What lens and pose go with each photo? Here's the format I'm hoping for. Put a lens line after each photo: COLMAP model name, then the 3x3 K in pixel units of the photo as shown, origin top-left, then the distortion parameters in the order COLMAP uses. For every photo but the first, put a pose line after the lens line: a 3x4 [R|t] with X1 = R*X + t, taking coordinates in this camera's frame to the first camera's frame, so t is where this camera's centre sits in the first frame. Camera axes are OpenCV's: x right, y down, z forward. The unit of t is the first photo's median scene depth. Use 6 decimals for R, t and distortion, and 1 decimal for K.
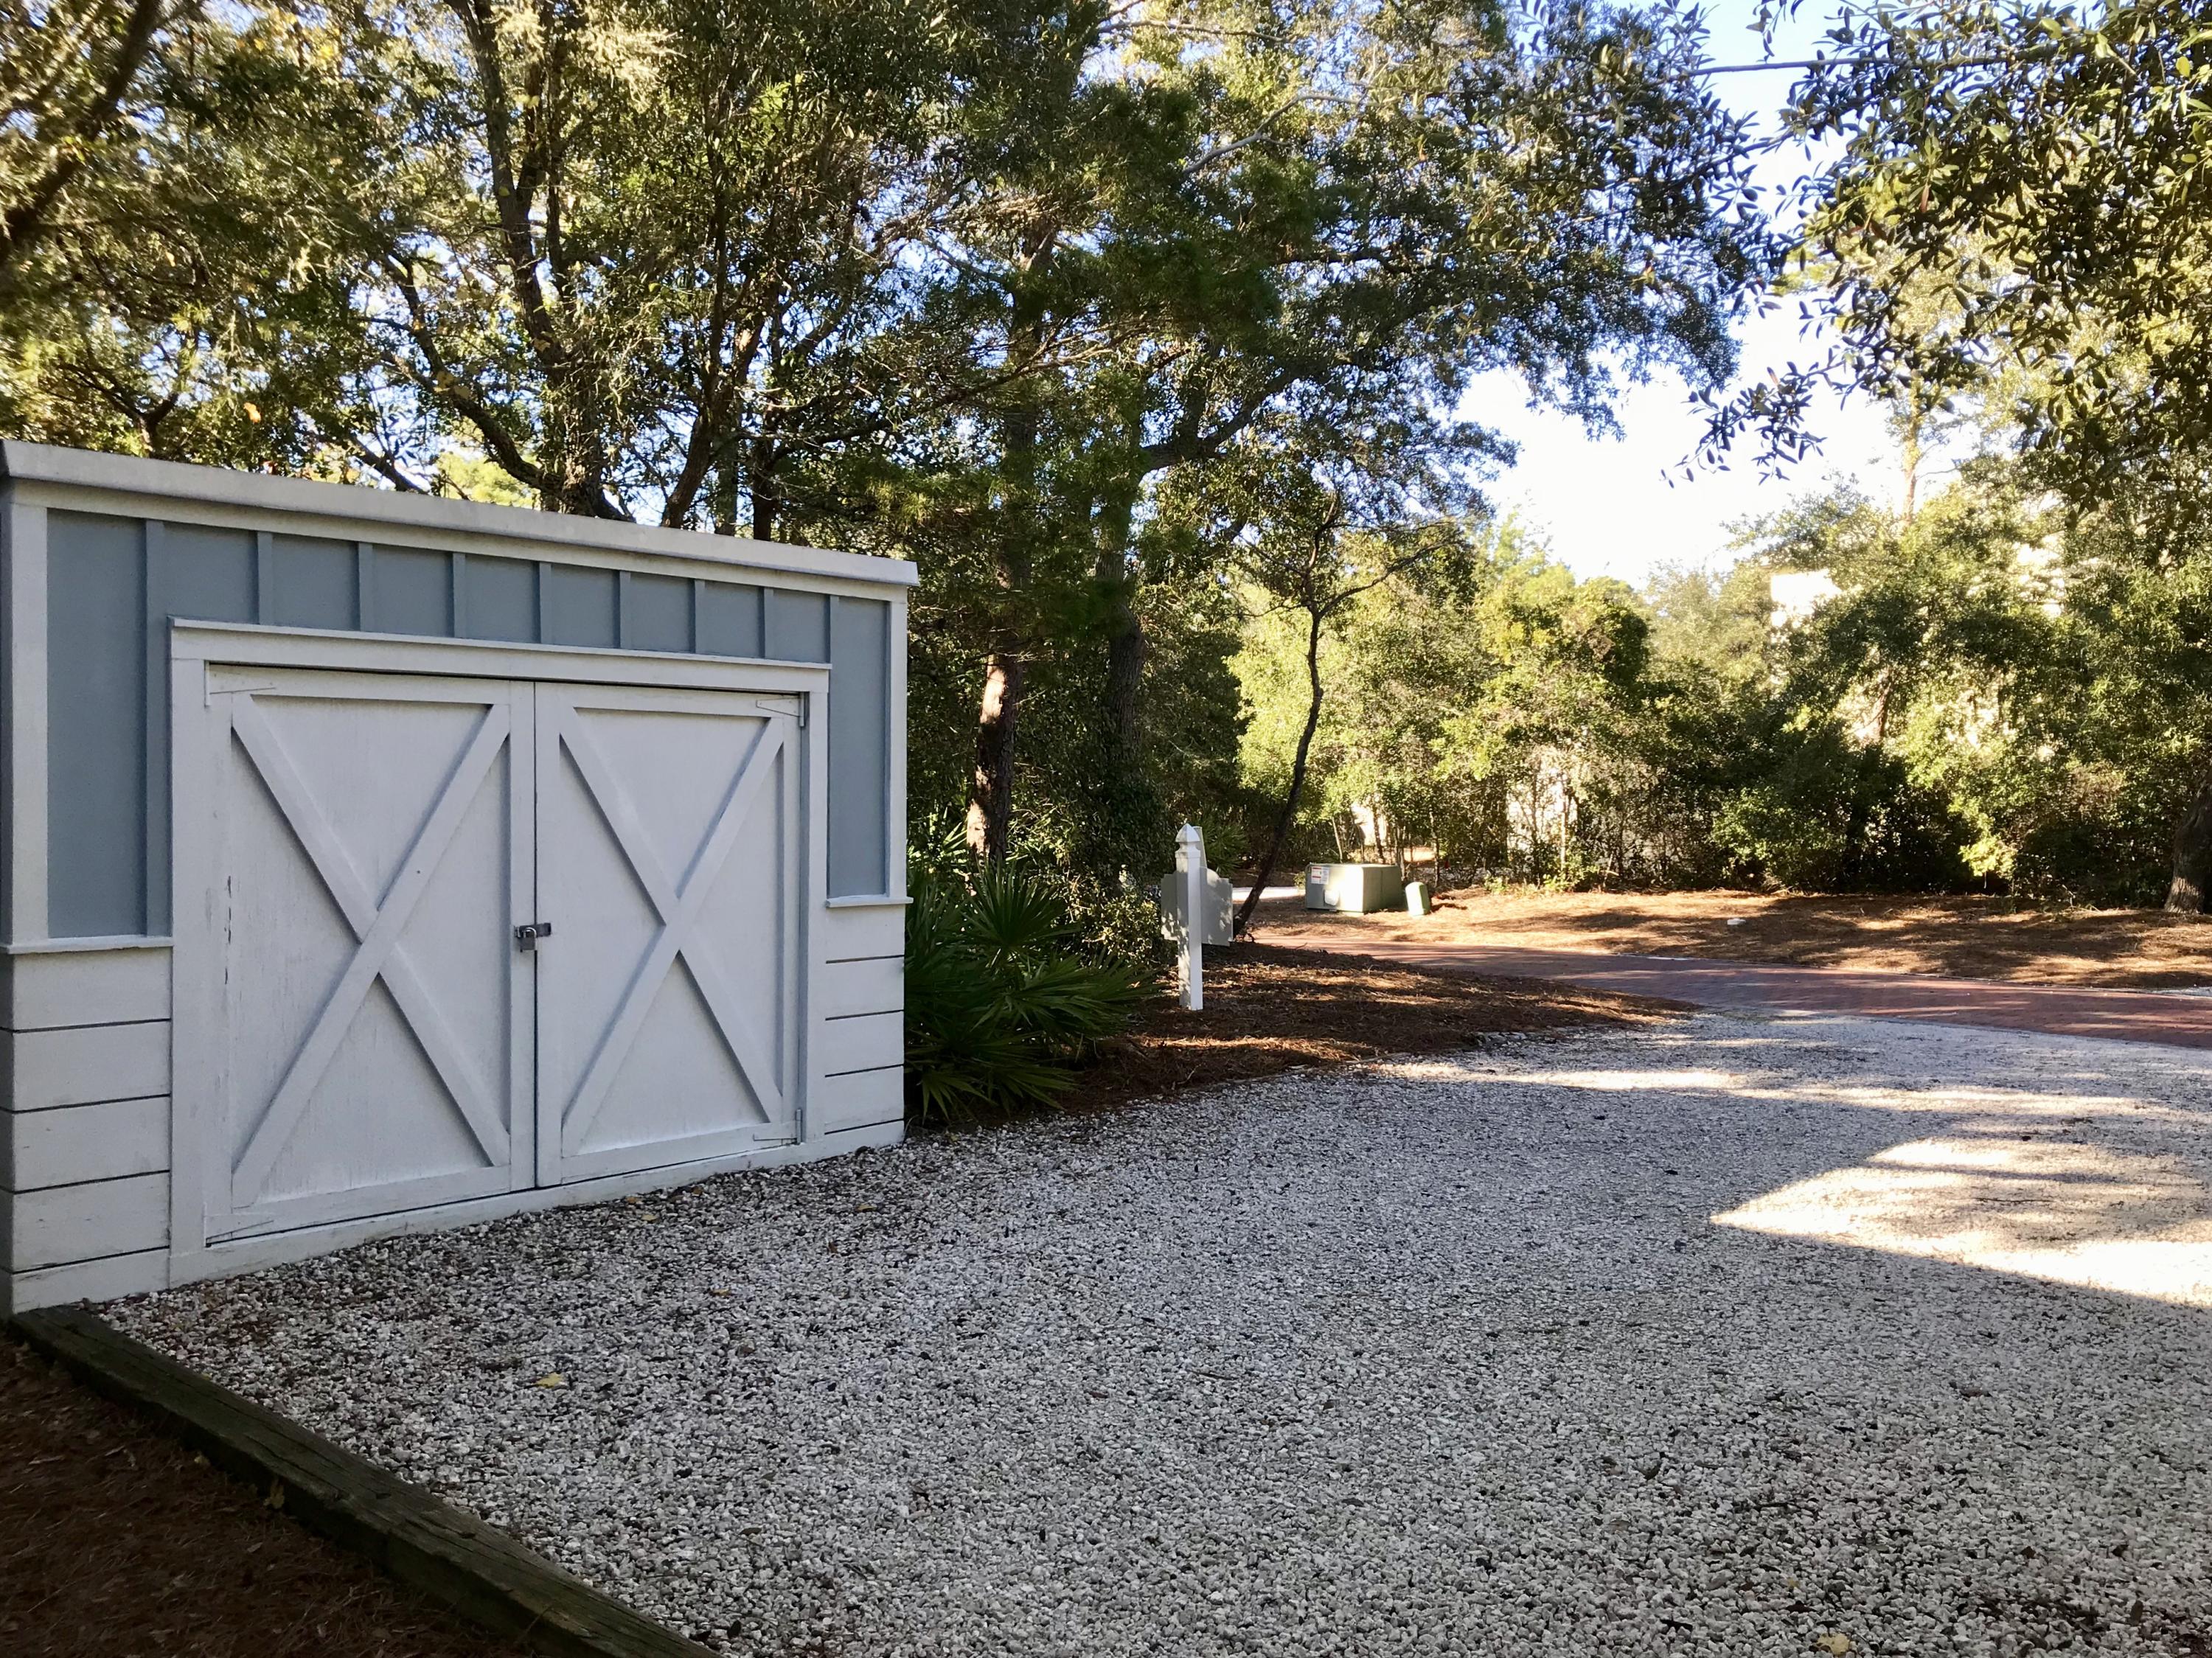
lens RADIAL K [[1793.7, 0, 1091.1], [0, 1793.7, 828.8], [0, 0, 1]] dist [0.028600, -0.002359]
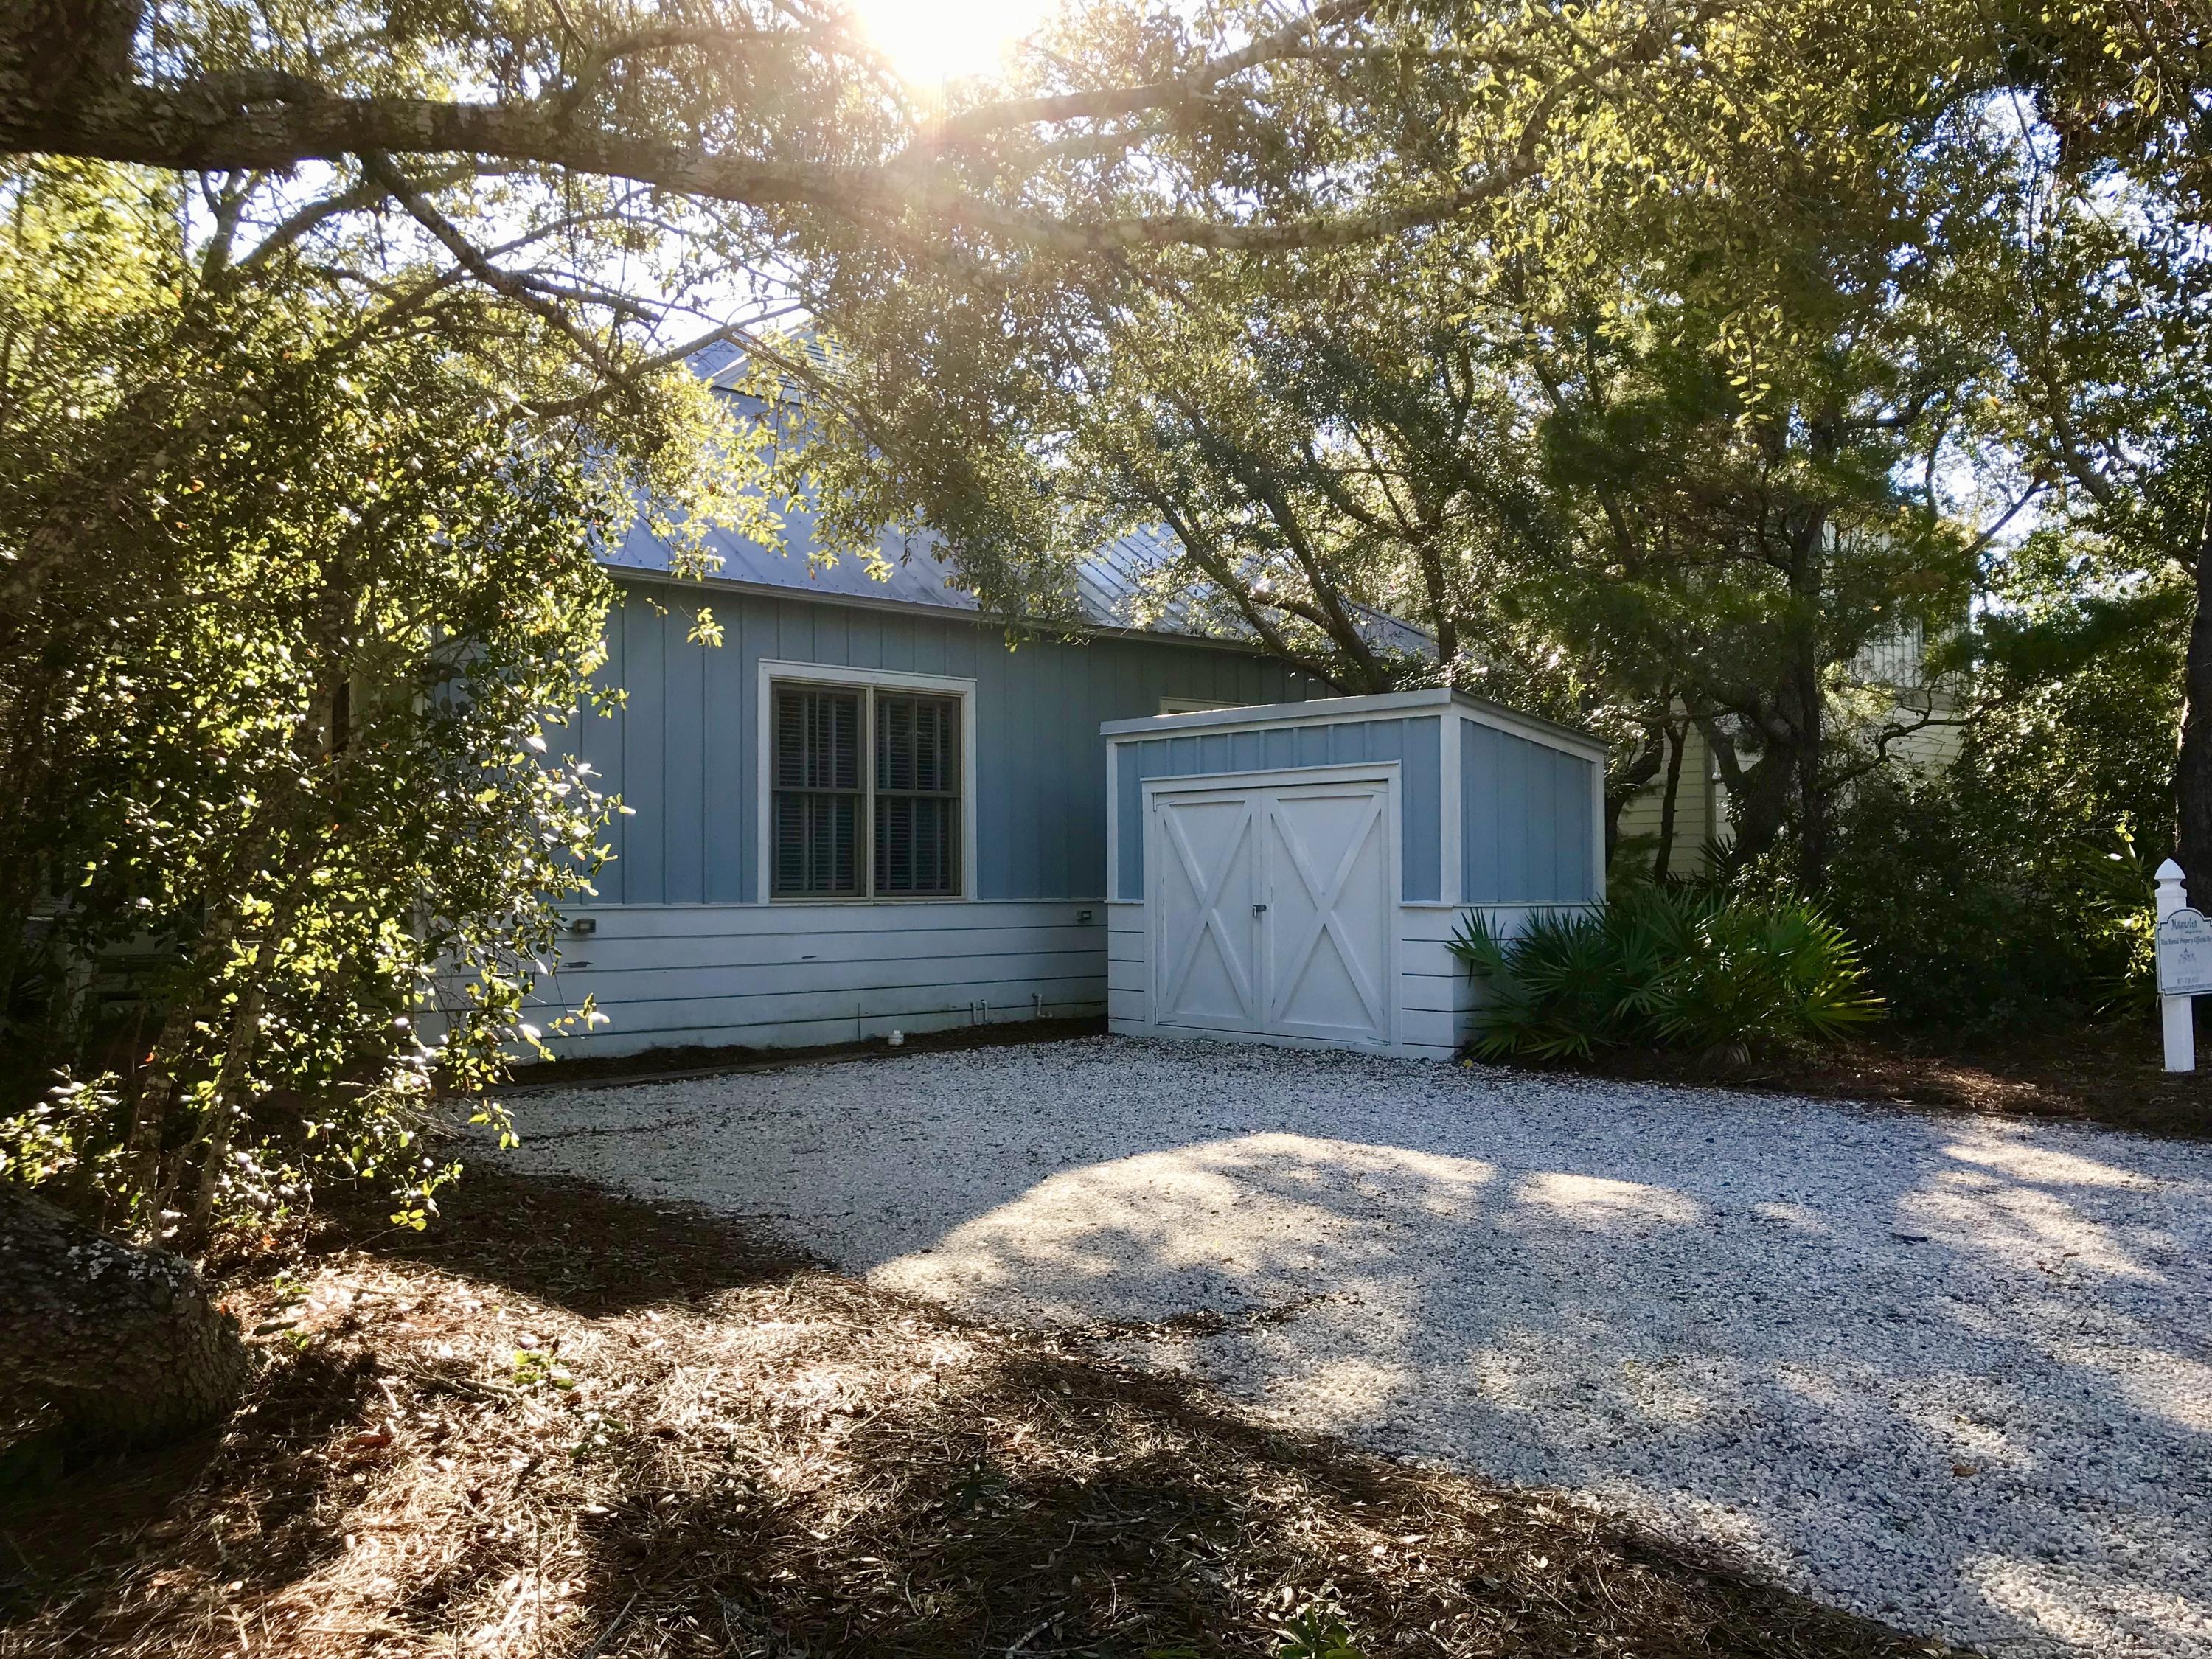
lens RADIAL K [[1793.9, 0, 1091.1], [0, 1793.9, 829.3], [0, 0, 1]] dist [0.028600, -0.002359]
pose [[-0.103399, -0.028996, -0.994217, 1.992372], [-0.011463, 0.999543, -0.027959, 0.029511], [0.994574, 0.008506, -0.103684, 1.144043]]
